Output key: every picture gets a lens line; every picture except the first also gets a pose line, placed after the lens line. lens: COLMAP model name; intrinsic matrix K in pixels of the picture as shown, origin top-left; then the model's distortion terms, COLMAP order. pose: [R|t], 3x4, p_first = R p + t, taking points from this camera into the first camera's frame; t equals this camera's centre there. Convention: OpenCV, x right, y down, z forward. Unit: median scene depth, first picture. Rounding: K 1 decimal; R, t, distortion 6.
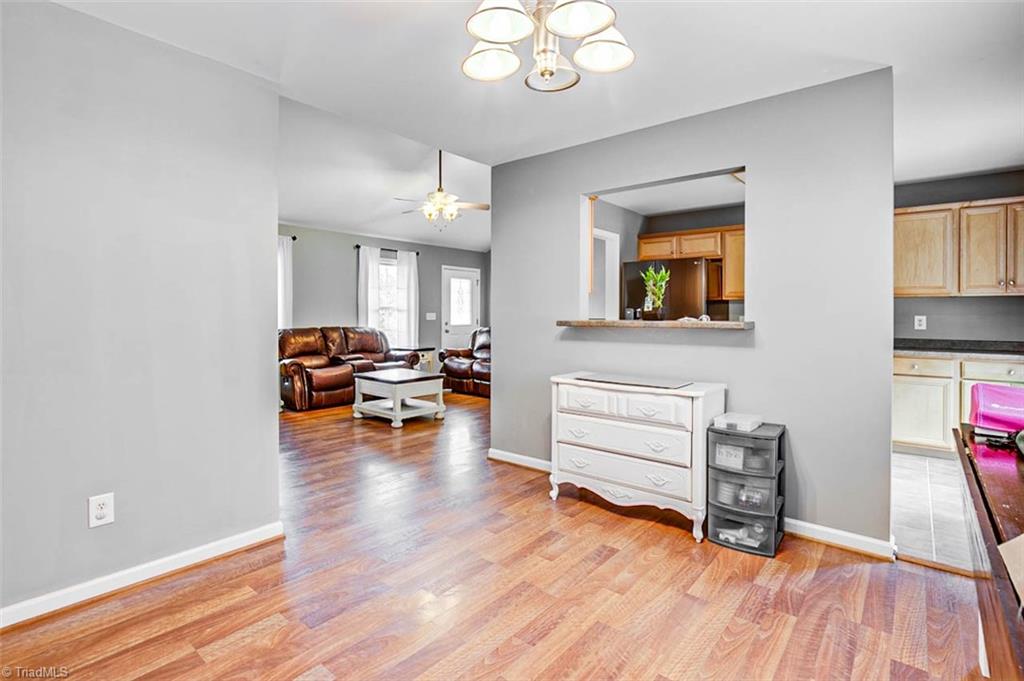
lens RADIAL K [[489.6, 0, 503.6], [0, 489.6, 312.2], [0, 0, 1]] dist [-0.018612, -0.000027]
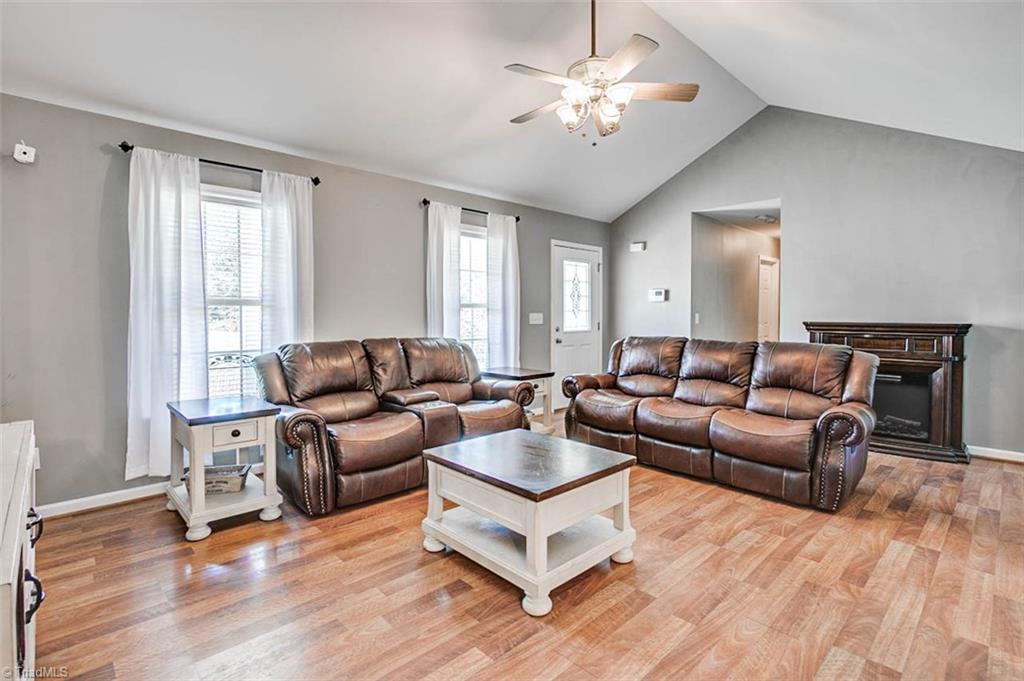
lens RADIAL K [[485.8, 0, 508.1], [0, 485.8, 311.6], [0, 0, 1]] dist [-0.004374, -0.000115]
pose [[0.994172, -0.006398, -0.107614, -0.141351], [0.006129, 0.999977, -0.002834, 0.001248], [0.107630, 0.002158, 0.994189, 0.441211]]
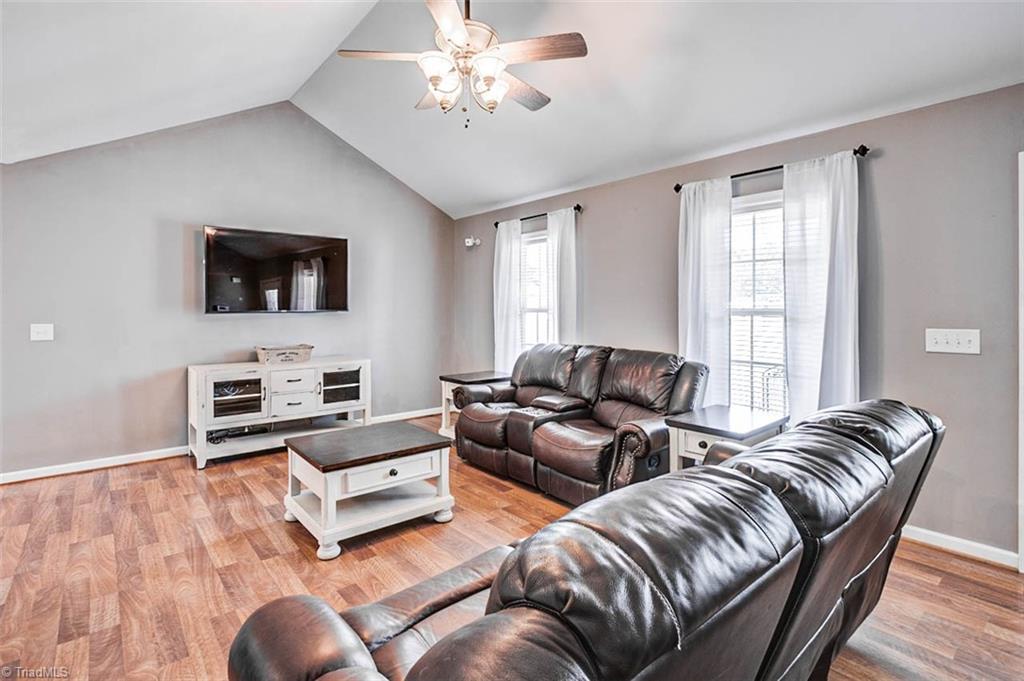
lens RADIAL K [[489.6, 0, 503.6], [0, 489.6, 312.2], [0, 0, 1]] dist [-0.018612, -0.000027]
pose [[-0.166750, -0.002733, -0.985995, 0.221617], [-0.003688, 0.999991, -0.002148, -0.008844], [0.985992, 0.003278, -0.166758, 0.953061]]
